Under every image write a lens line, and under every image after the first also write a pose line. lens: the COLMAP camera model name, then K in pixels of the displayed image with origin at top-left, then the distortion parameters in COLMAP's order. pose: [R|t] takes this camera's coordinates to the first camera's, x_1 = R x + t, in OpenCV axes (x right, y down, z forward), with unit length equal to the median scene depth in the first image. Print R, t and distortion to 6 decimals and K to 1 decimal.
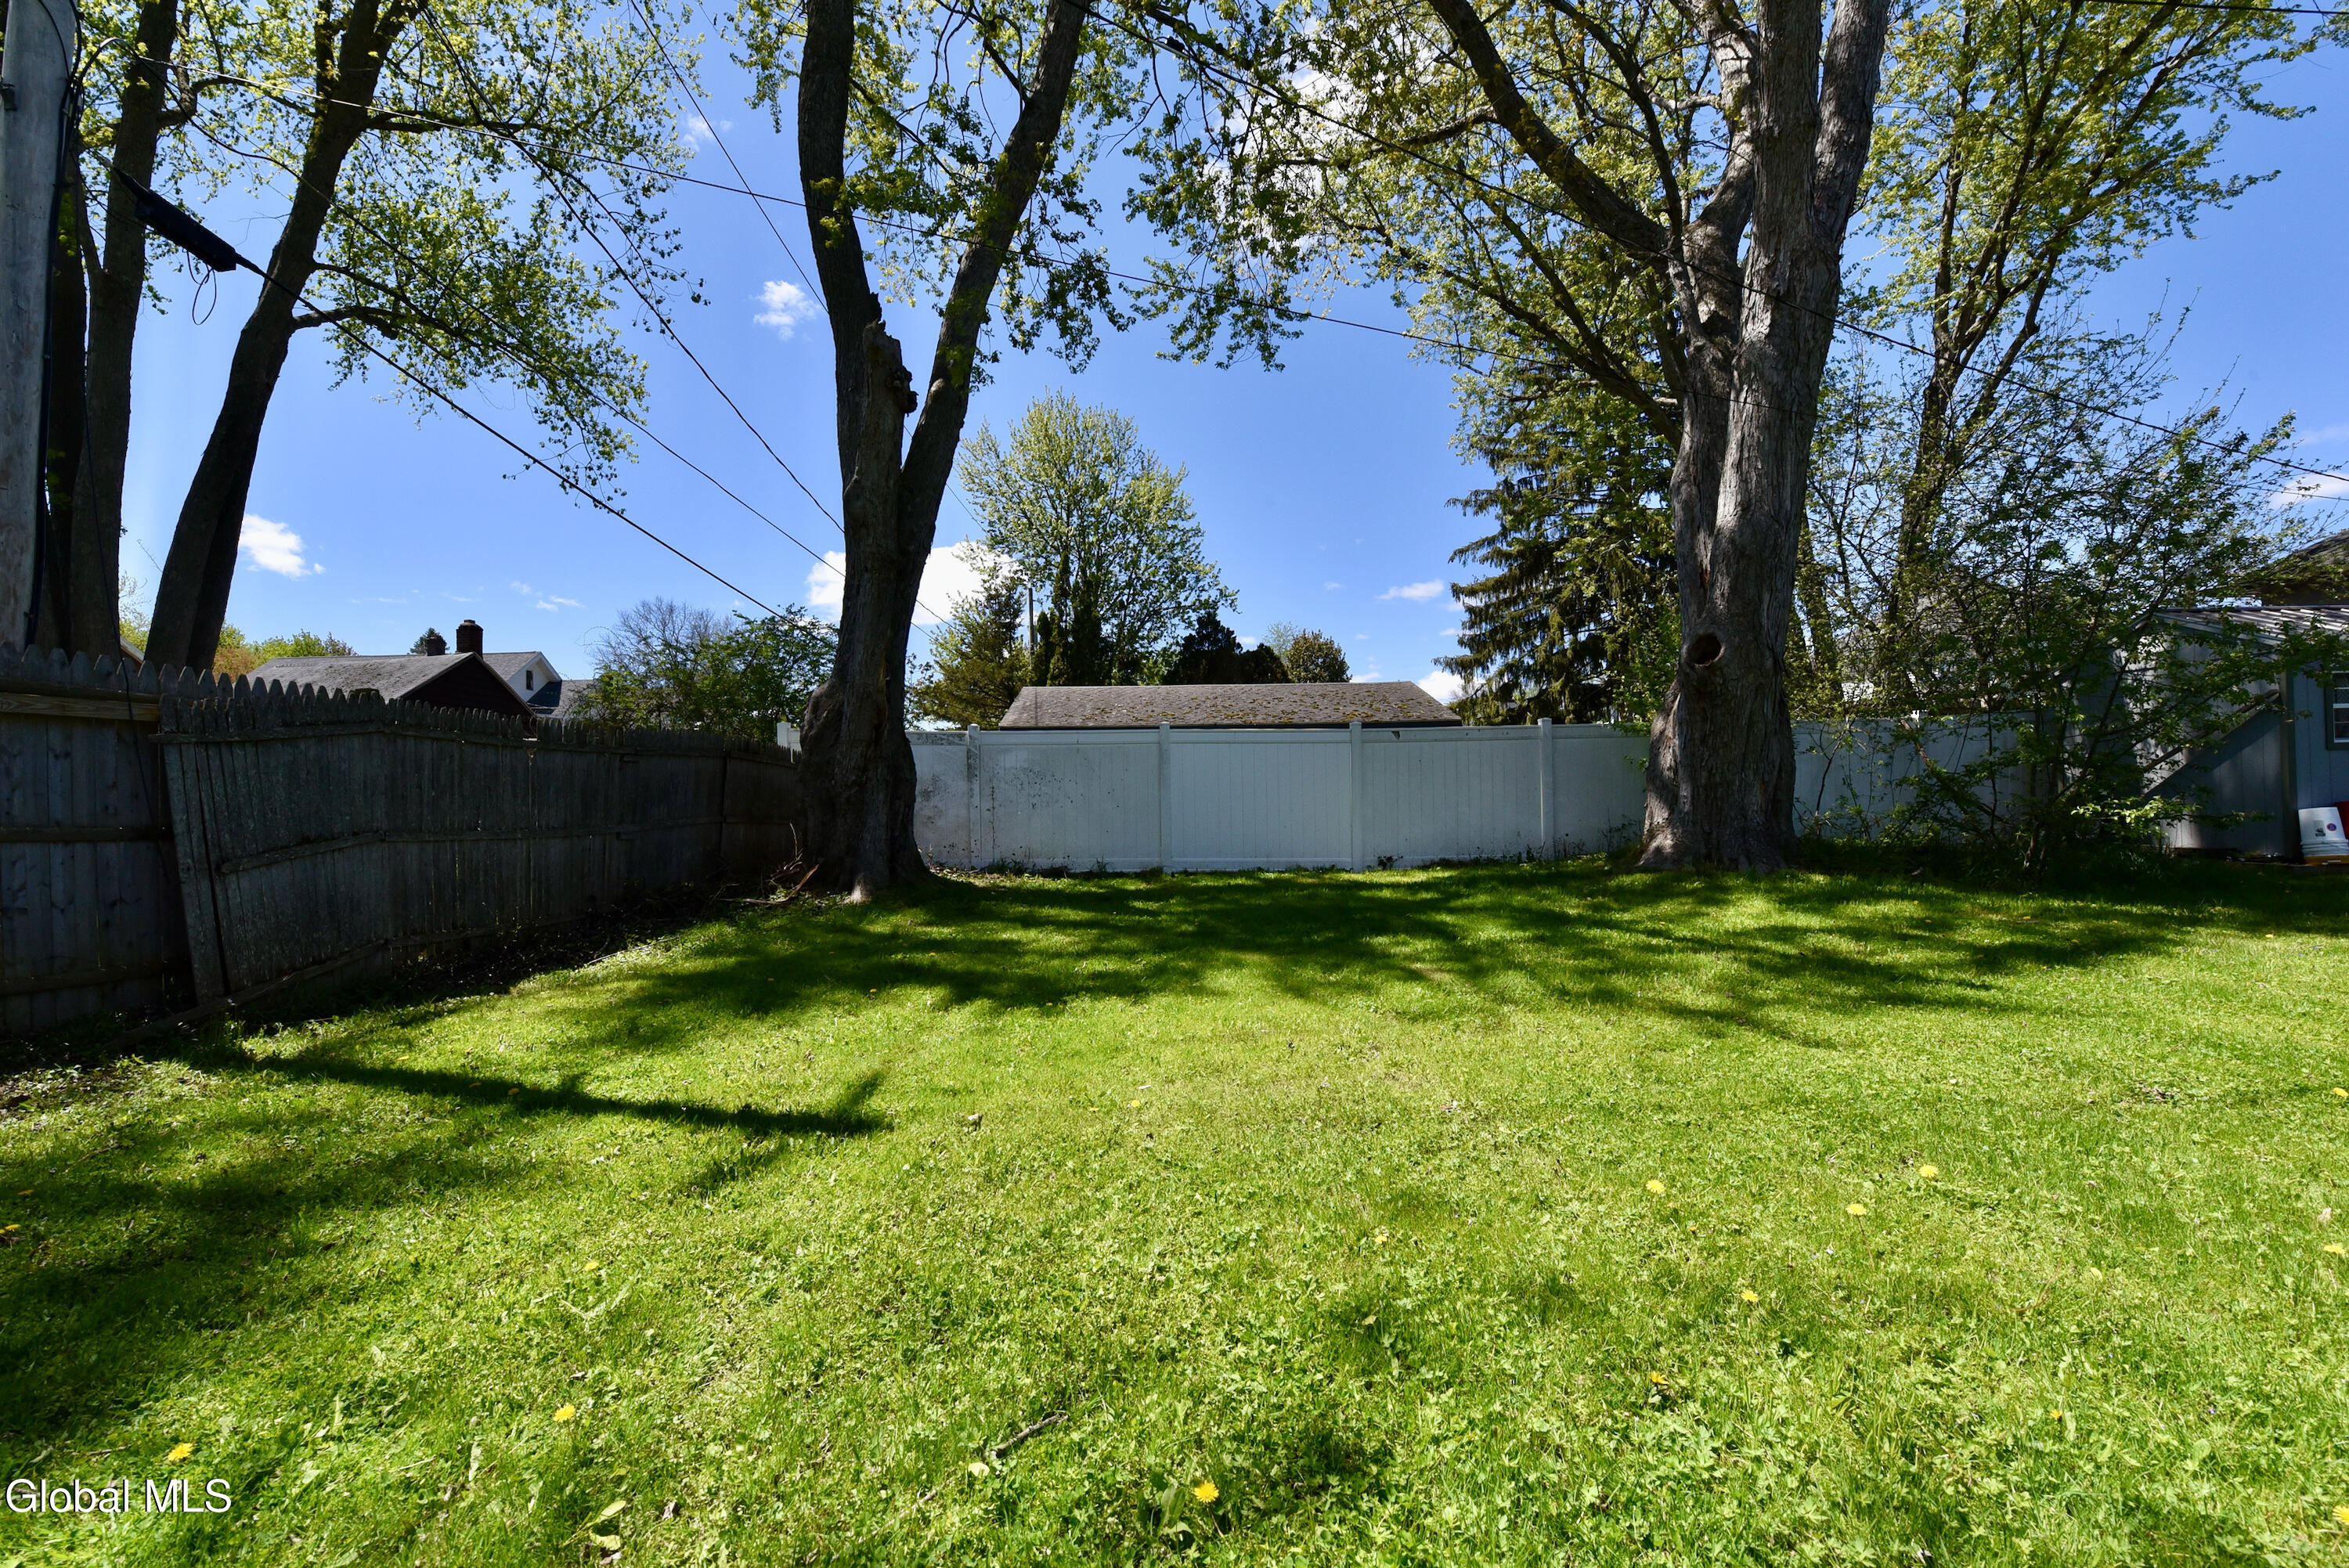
lens RADIAL K [[944.5, 0, 1154.7], [0, 944.5, 799.8], [0, 0, 1]] dist [-0.011764, -0.000262]
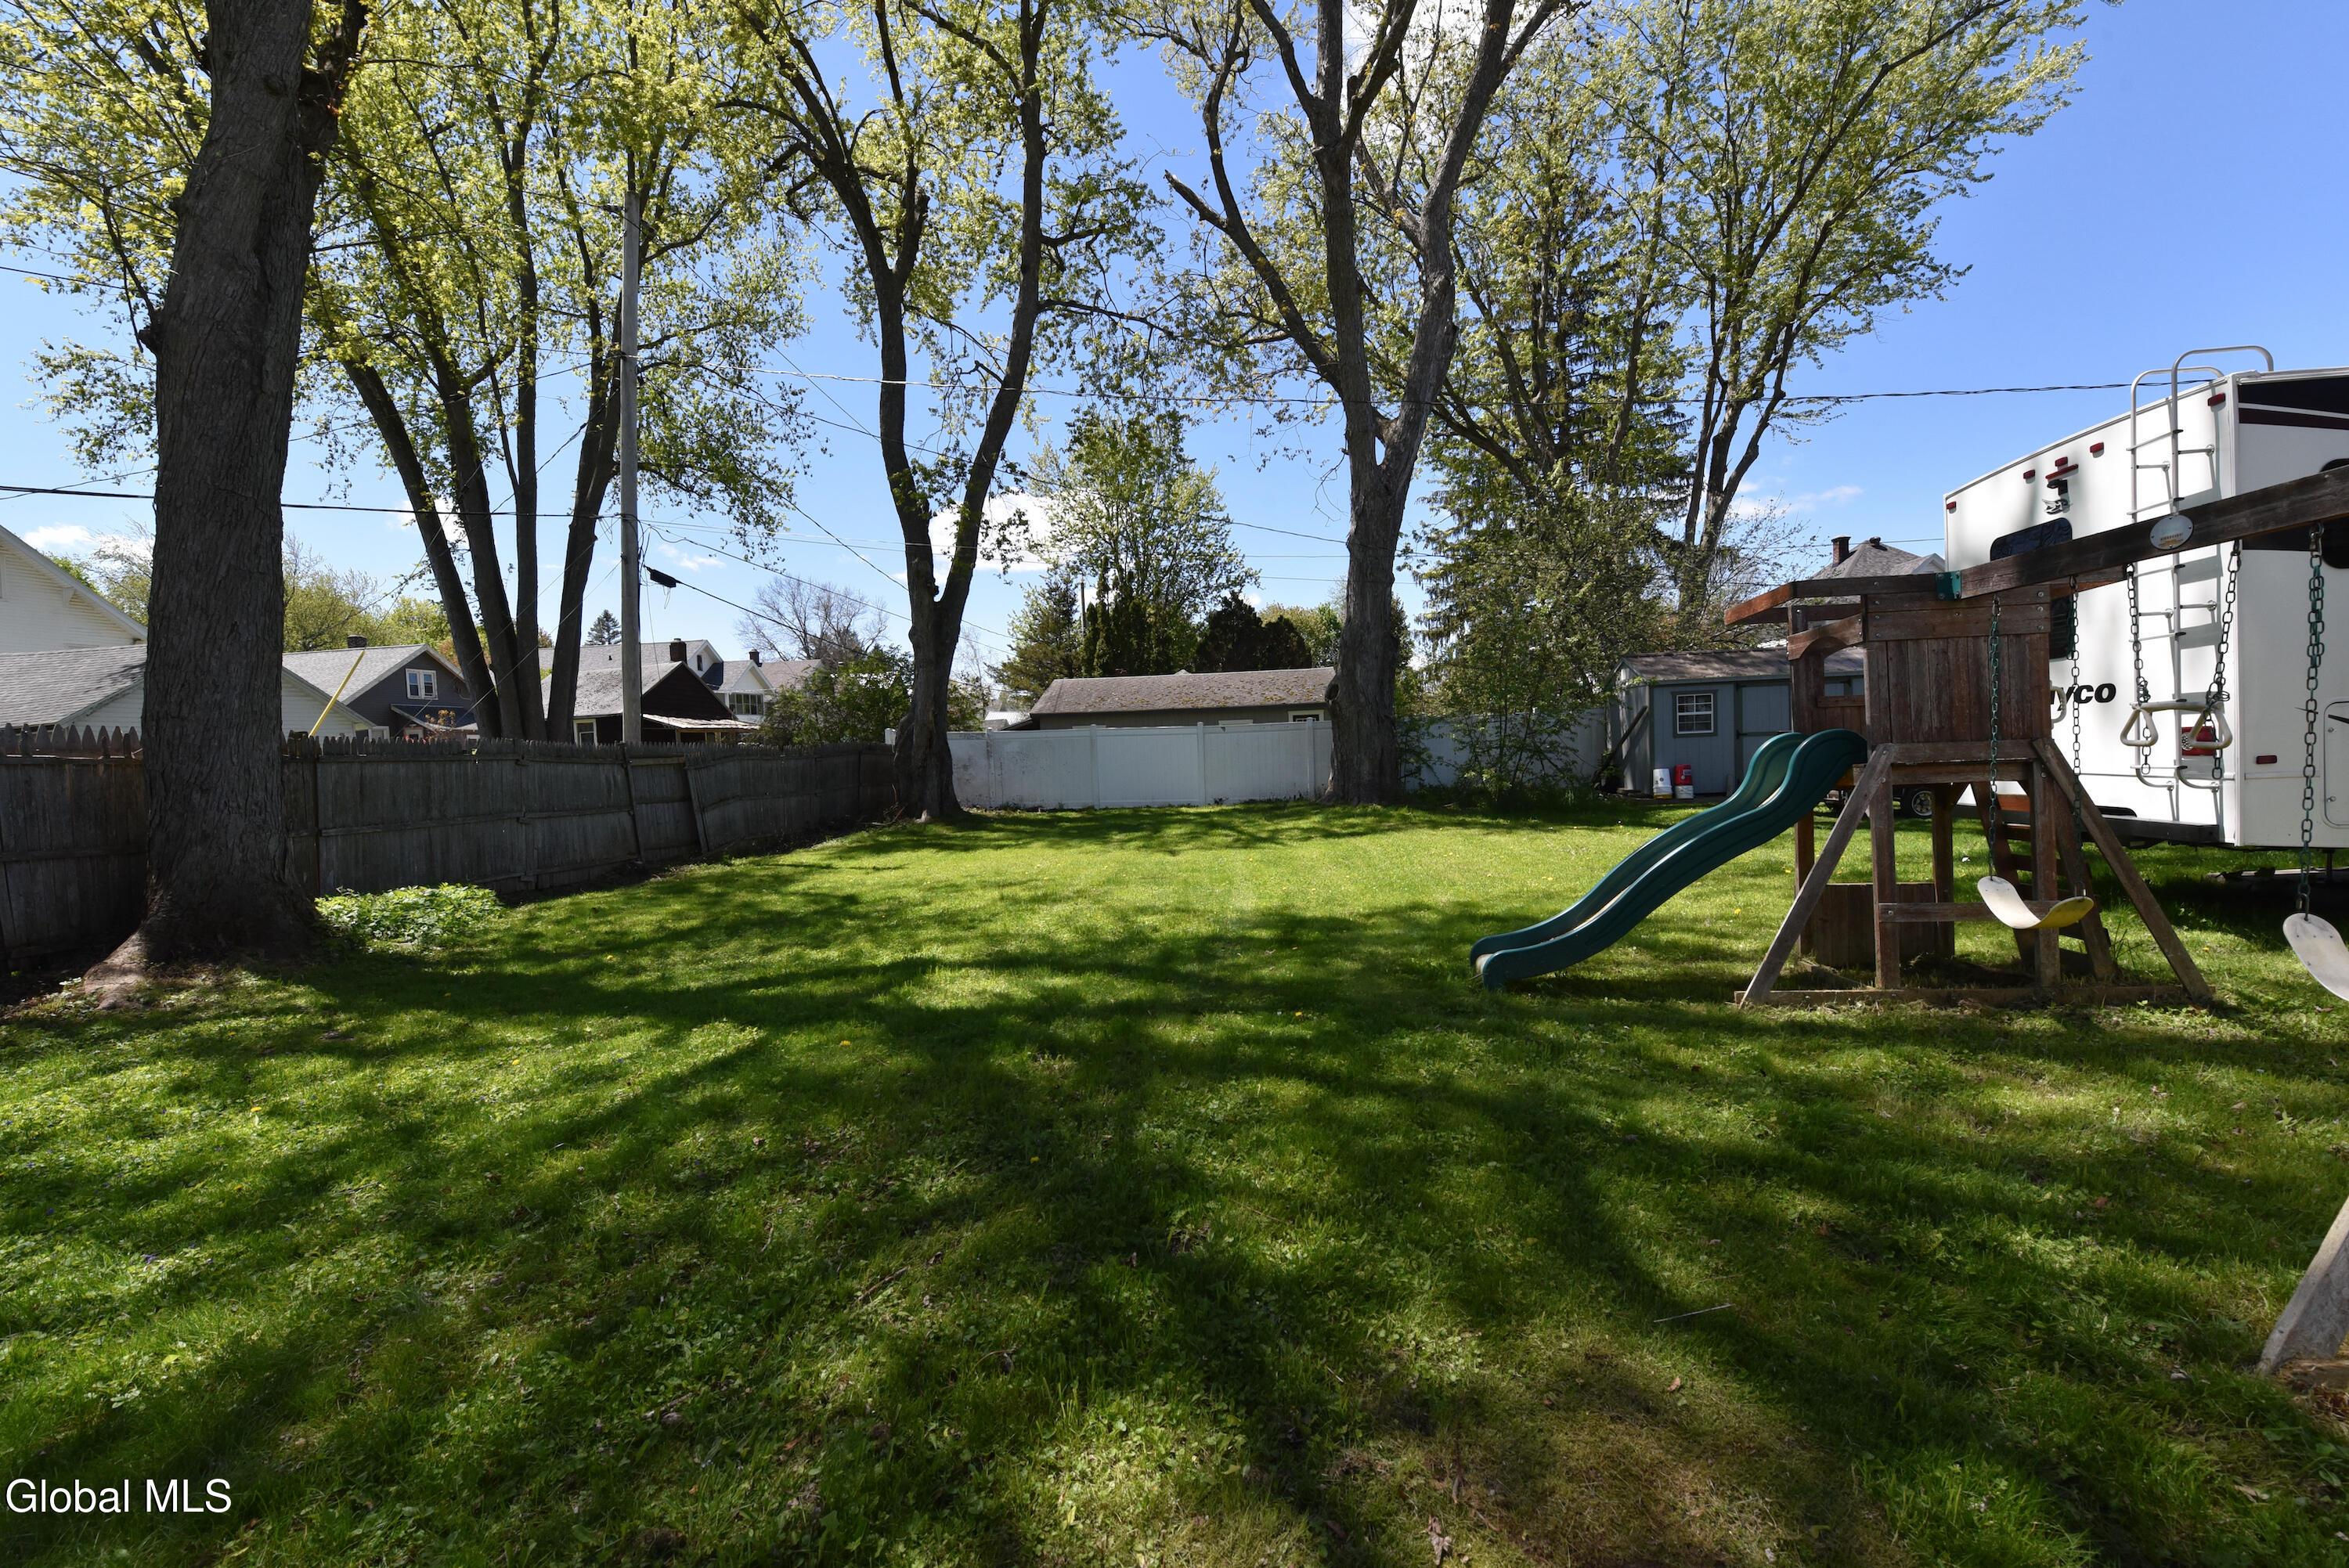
lens RADIAL K [[944.5, 0, 1154.7], [0, 944.5, 799.8], [0, 0, 1]] dist [-0.011764, -0.000262]
pose [[0.993083, -0.013507, -0.116639, 0.108548], [0.021233, 0.997643, 0.065248, -0.018015], [0.115482, -0.067273, 0.991029, -0.249010]]
